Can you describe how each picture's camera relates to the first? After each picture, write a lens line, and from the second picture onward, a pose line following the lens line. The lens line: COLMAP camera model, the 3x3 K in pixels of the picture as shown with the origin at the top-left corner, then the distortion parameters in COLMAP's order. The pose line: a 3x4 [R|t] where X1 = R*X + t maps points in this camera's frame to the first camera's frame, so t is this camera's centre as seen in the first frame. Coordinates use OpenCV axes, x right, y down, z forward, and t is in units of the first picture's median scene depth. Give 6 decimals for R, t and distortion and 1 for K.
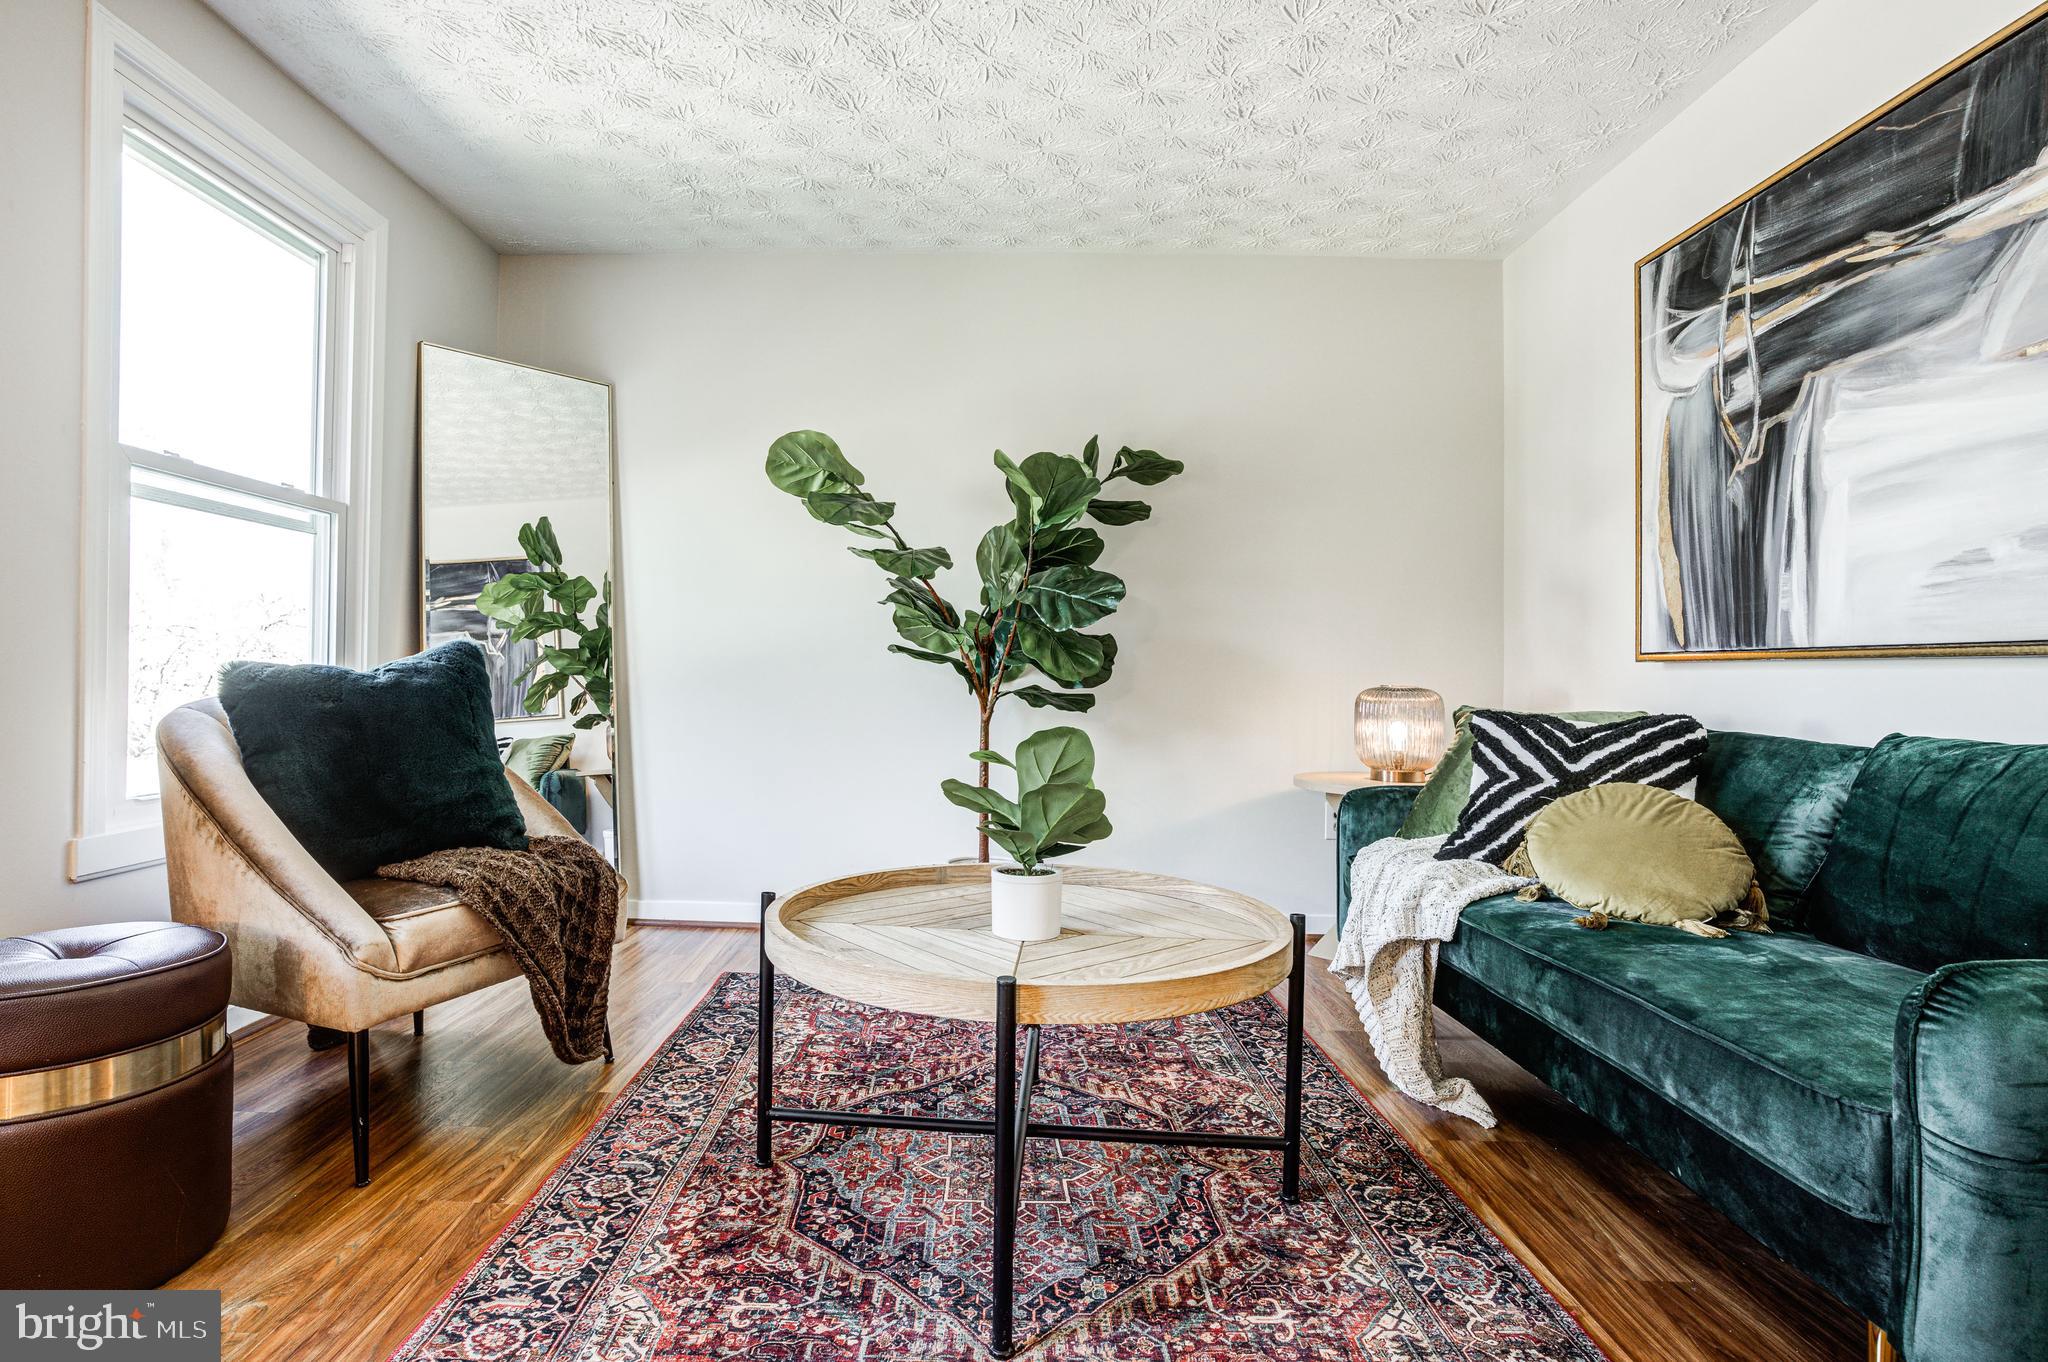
lens RADIAL K [[1023.6, 0, 963.9], [0, 1023.6, 667.8], [0, 0, 1]] dist [-0.063595, 0.033445]
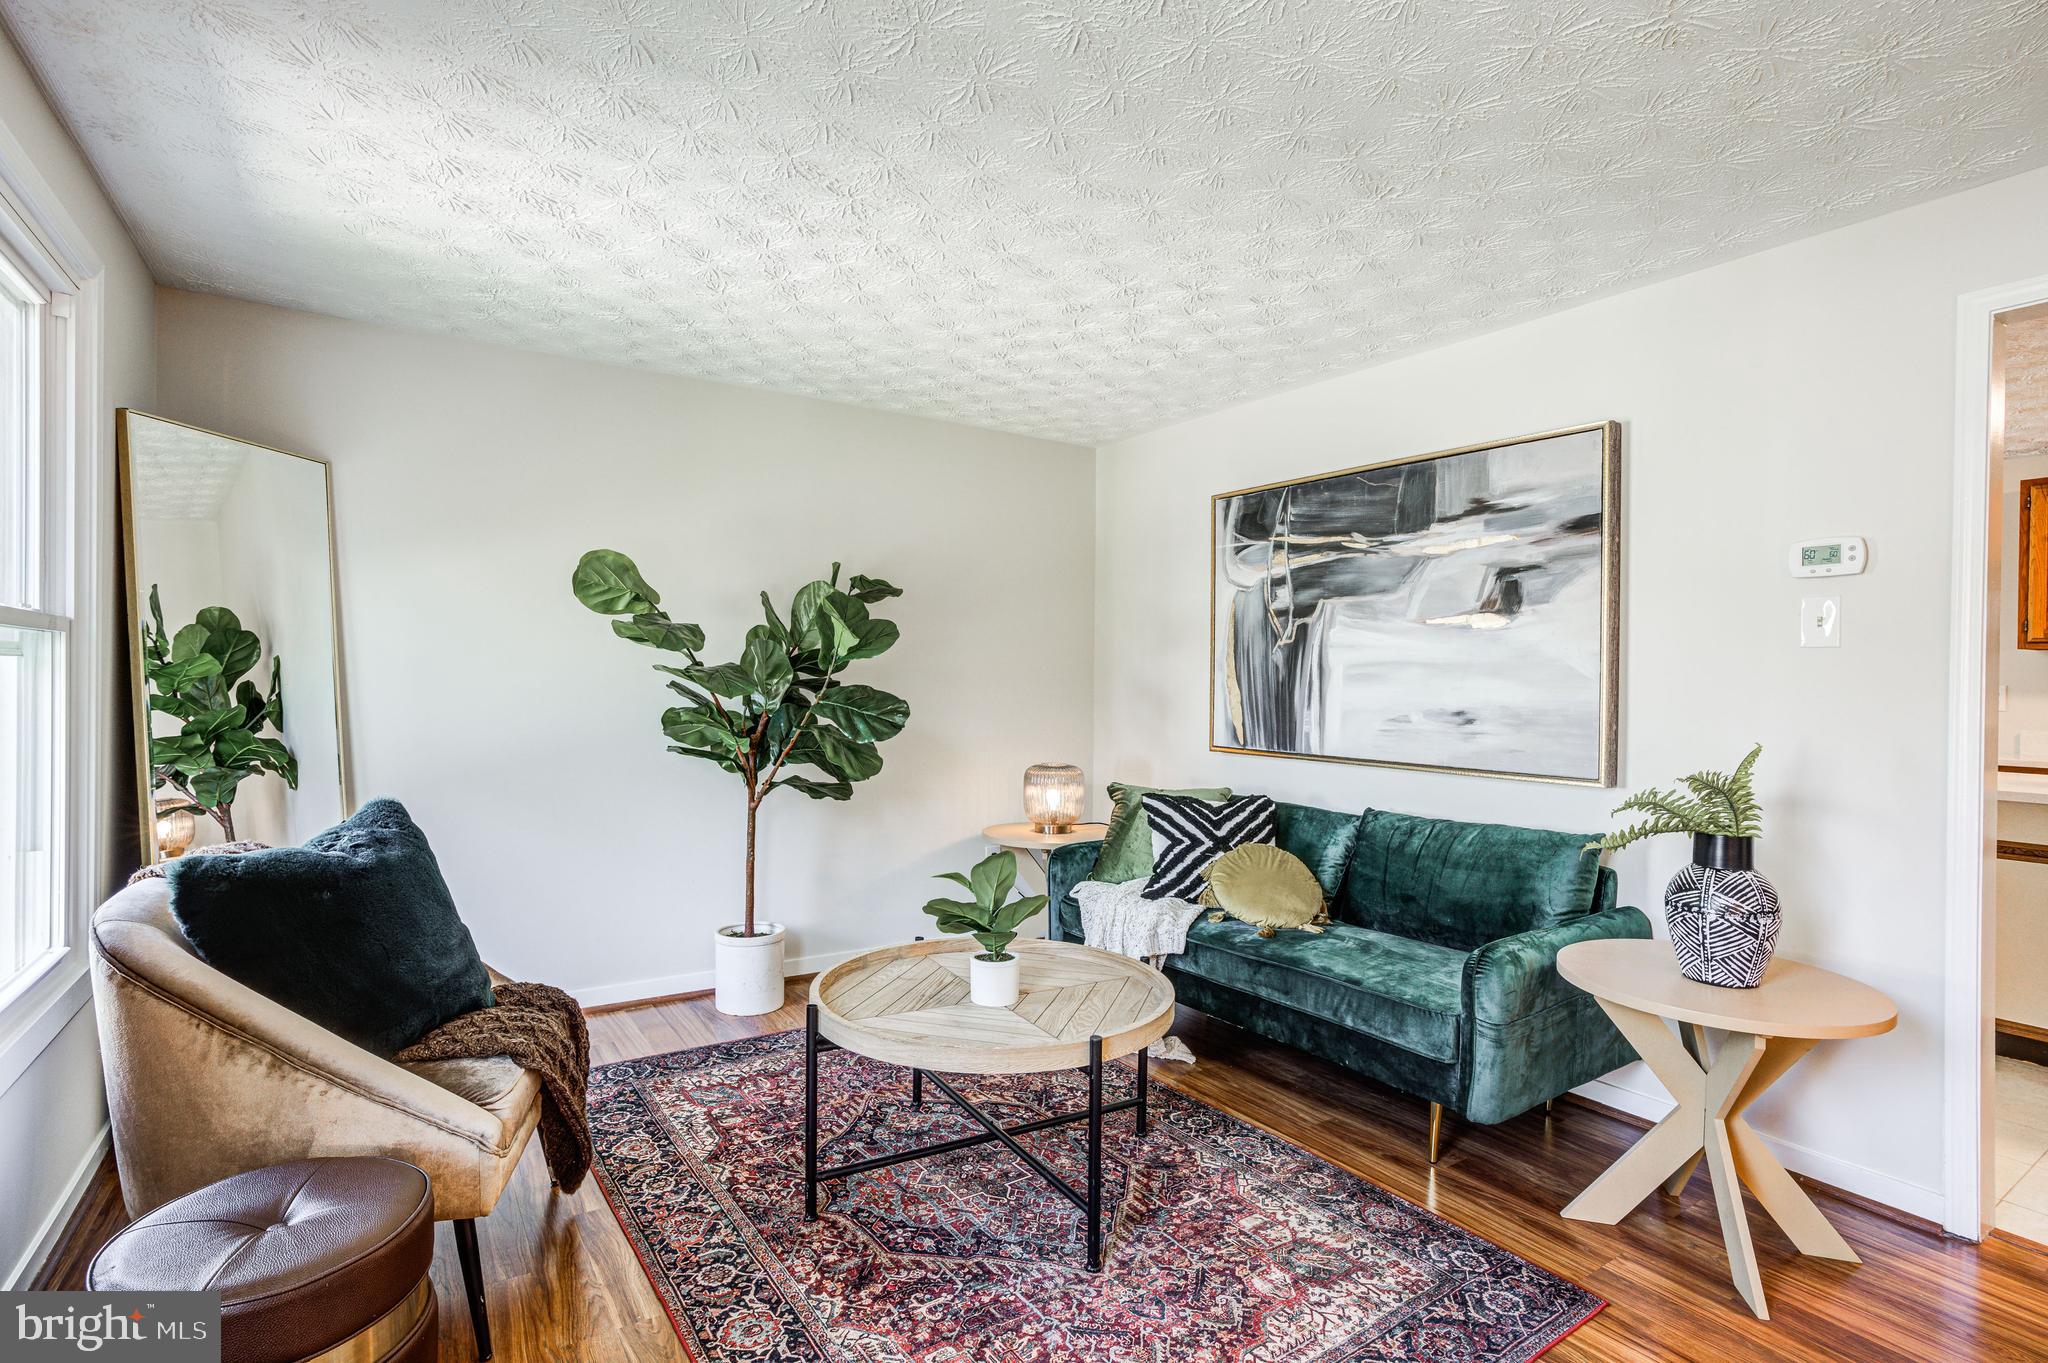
lens RADIAL K [[988.3, 0, 1013.6], [0, 988.3, 683.1], [0, 0, 1]] dist [-0.066633, 0.038321]
pose [[0.816910, -0.006215, 0.576732, -0.611785], [-0.005512, 0.999812, 0.018582, -0.180317], [-0.576739, -0.018359, 0.816722, -0.112897]]
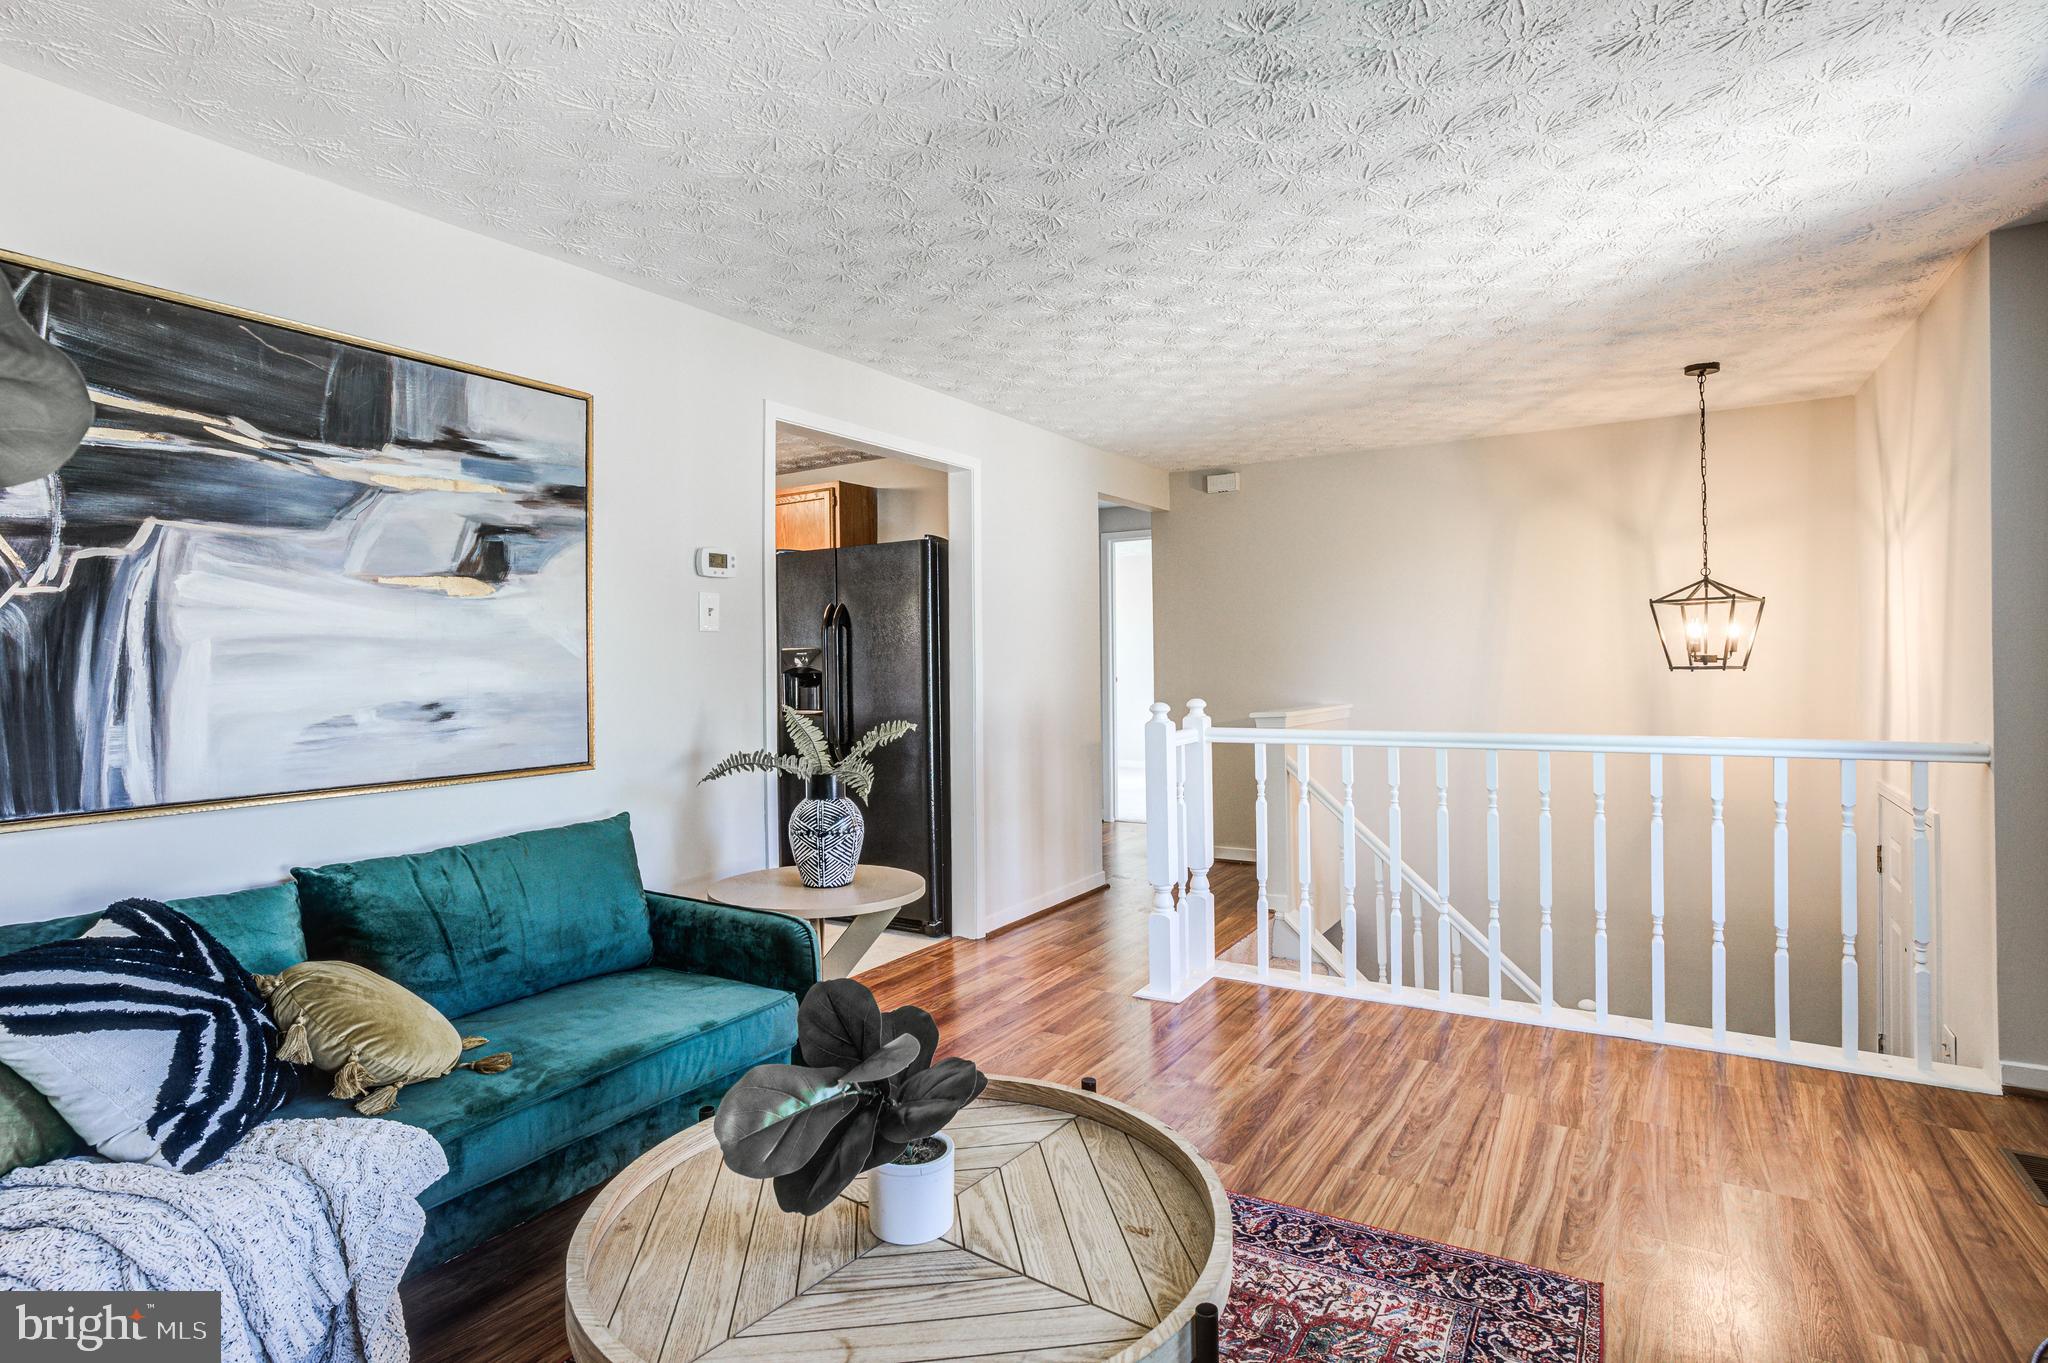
lens RADIAL K [[1041.0, 0, 1019.6], [0, 1041.0, 652.4], [0, 0, 1]] dist [-0.001821, -0.000197]
pose [[-0.861149, -0.000399, 0.508353, -0.384116], [-0.003416, 0.999982, -0.005002, -0.167887], [-0.508342, -0.006044, -0.861134, 1.458516]]
